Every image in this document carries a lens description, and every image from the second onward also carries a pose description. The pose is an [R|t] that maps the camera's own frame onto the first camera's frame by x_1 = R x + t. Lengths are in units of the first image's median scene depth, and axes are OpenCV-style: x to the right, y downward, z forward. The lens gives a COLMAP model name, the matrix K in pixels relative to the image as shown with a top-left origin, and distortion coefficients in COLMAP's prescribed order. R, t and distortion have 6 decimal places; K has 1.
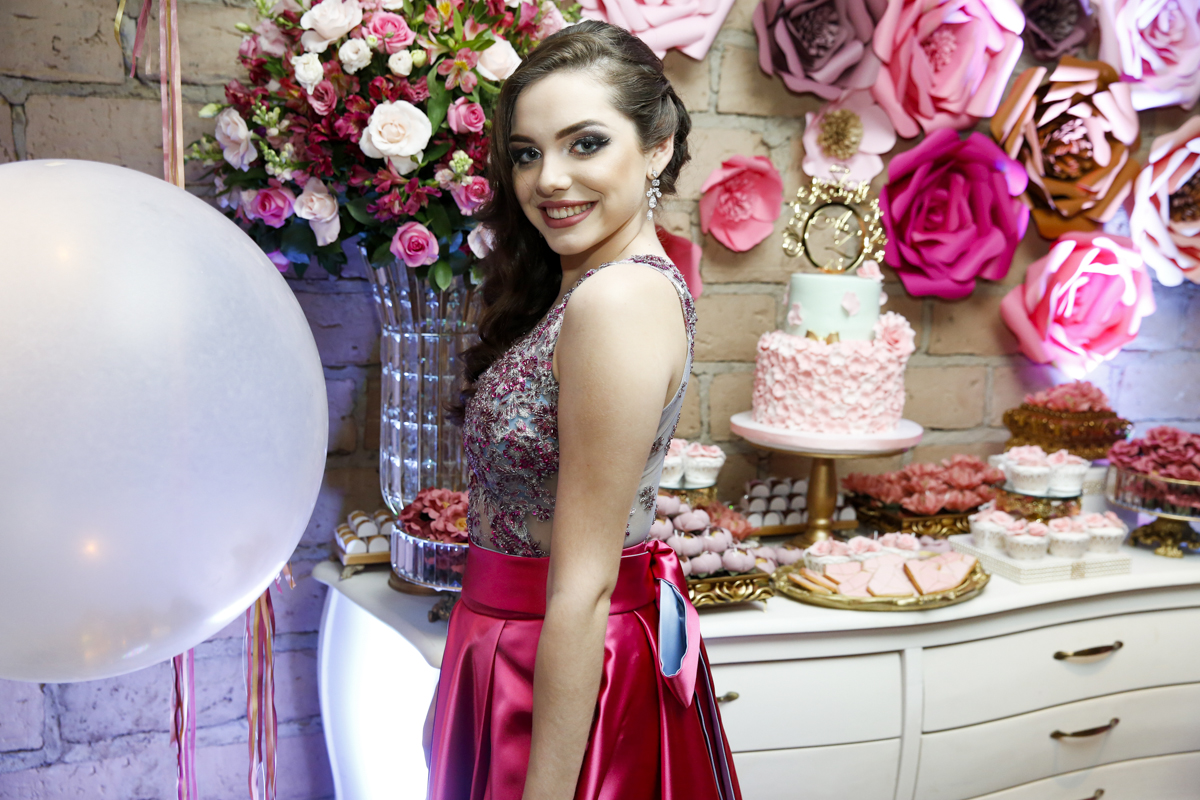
lens RADIAL K [[1245.8, 0, 600.0], [0, 1245.8, 400.0], [0, 0, 1]] dist [0.000449, 0.100554]
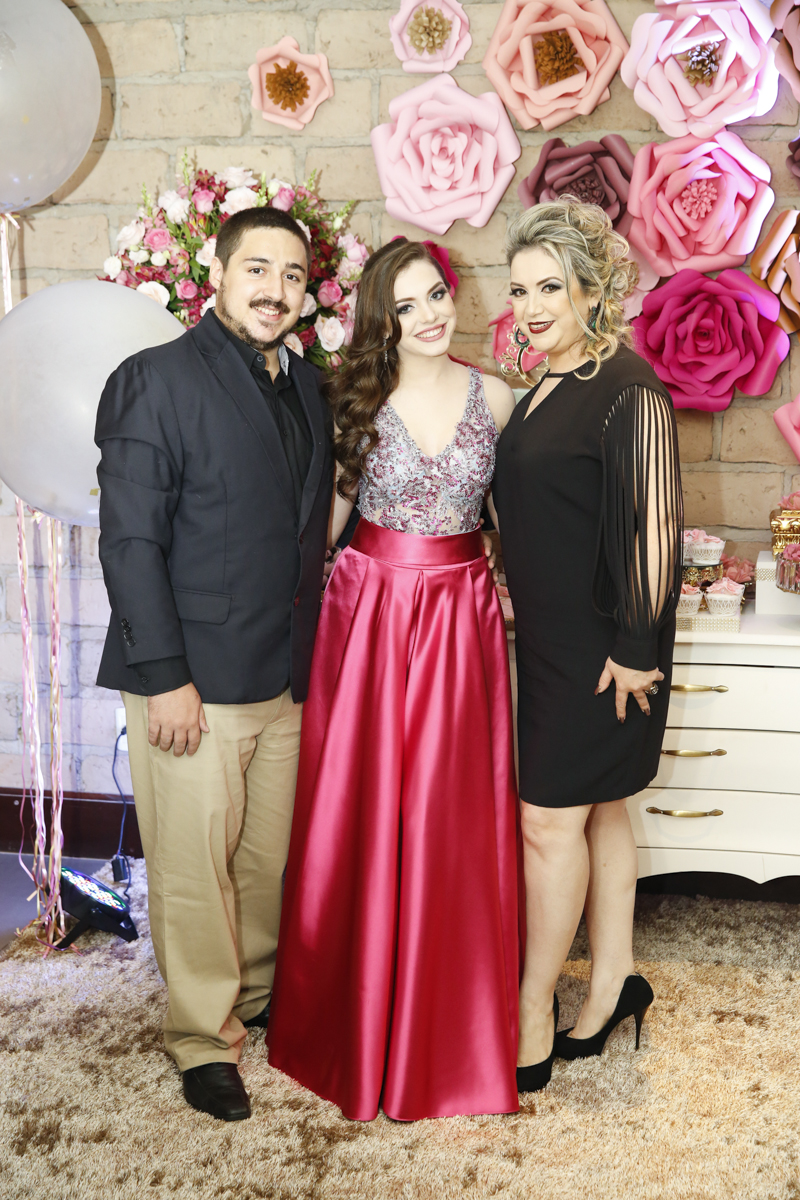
lens RADIAL K [[1728.2, 0, 400.0], [0, 1728.2, 600.0], [0, 0, 1]] dist [0.122660, 0.087742]
pose [[0.837543, 0.063989, -0.542612, 0.978507], [-0.065455, 0.997717, 0.016627, 0.092231], [0.542437, 0.021591, 0.839819, -0.559262]]
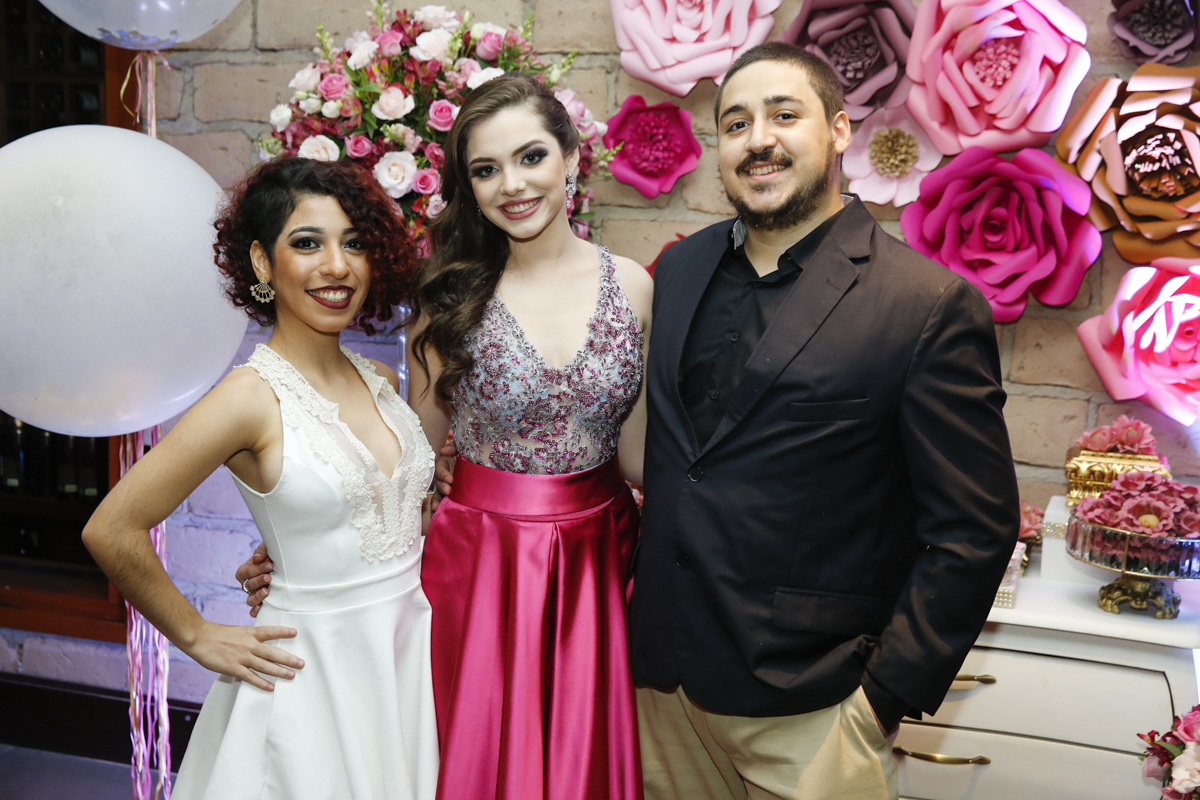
lens RADIAL K [[1566.6, 0, 600.0], [0, 1566.6, 400.0], [0, 0, 1]] dist [0.083269, 0.087954]
pose [[0.772802, 0.091748, -0.627980, 0.846073], [-0.121525, 0.992578, -0.004535, 0.022580], [0.622903, 0.079820, 0.778216, -0.135324]]
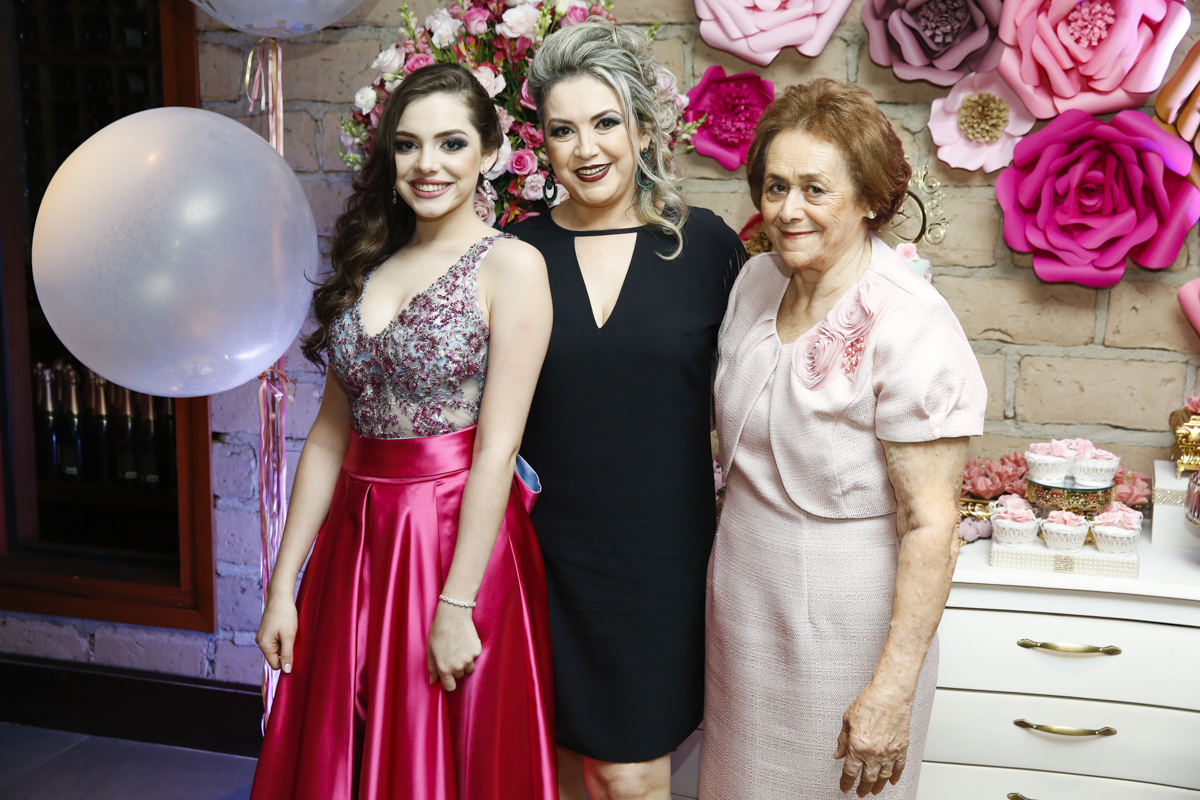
lens RADIAL K [[1550.7, 0, 600.0], [0, 1550.7, 400.0], [0, 0, 1]] dist [0.081282, 0.090705]
pose [[0.787519, 0.087288, -0.610078, 0.749073], [-0.092268, 0.995461, 0.023323, 0.012749], [0.609345, 0.037923, 0.791998, -0.179344]]
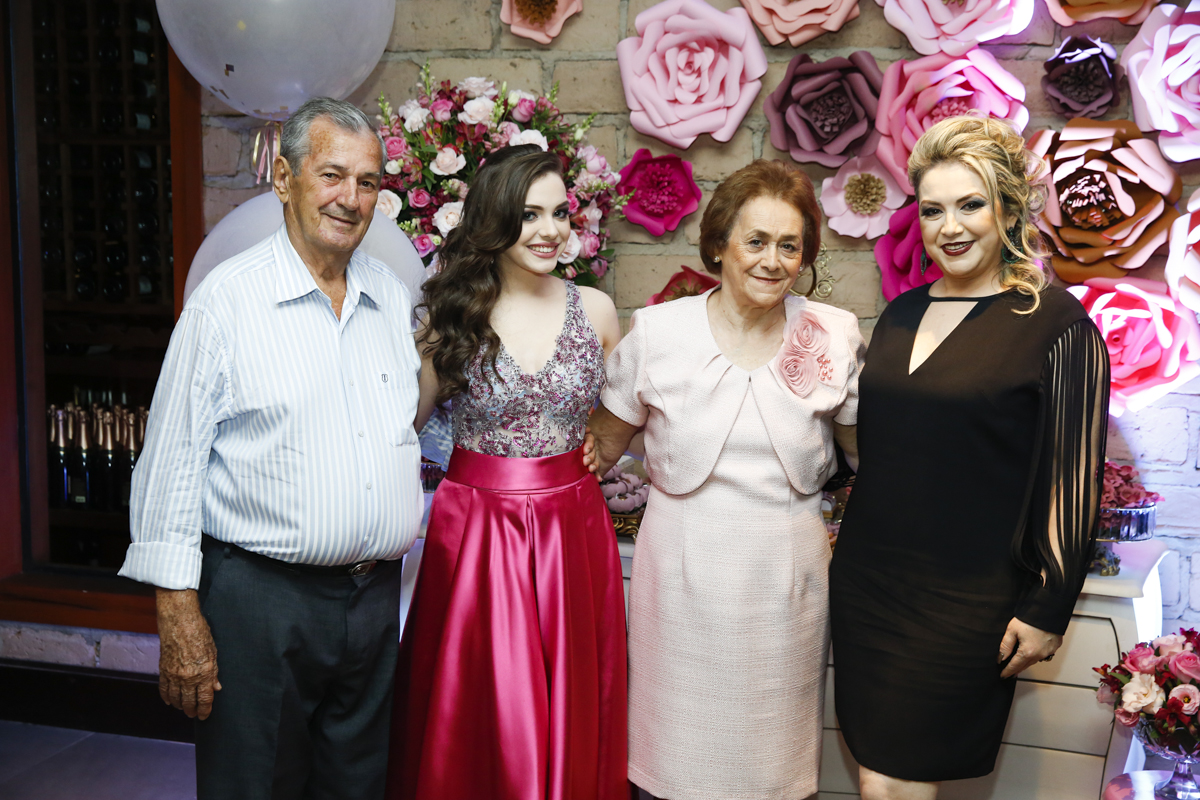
lens RADIAL K [[1486.1, 0, 600.0], [0, 1486.1, 400.0], [0, 0, 1]] dist [0.063970, 0.102031]
pose [[0.803894, 0.062889, -0.591439, 0.864380], [-0.094348, 0.995287, -0.022409, 0.042316], [0.587242, 0.073816, 0.806039, -0.301251]]
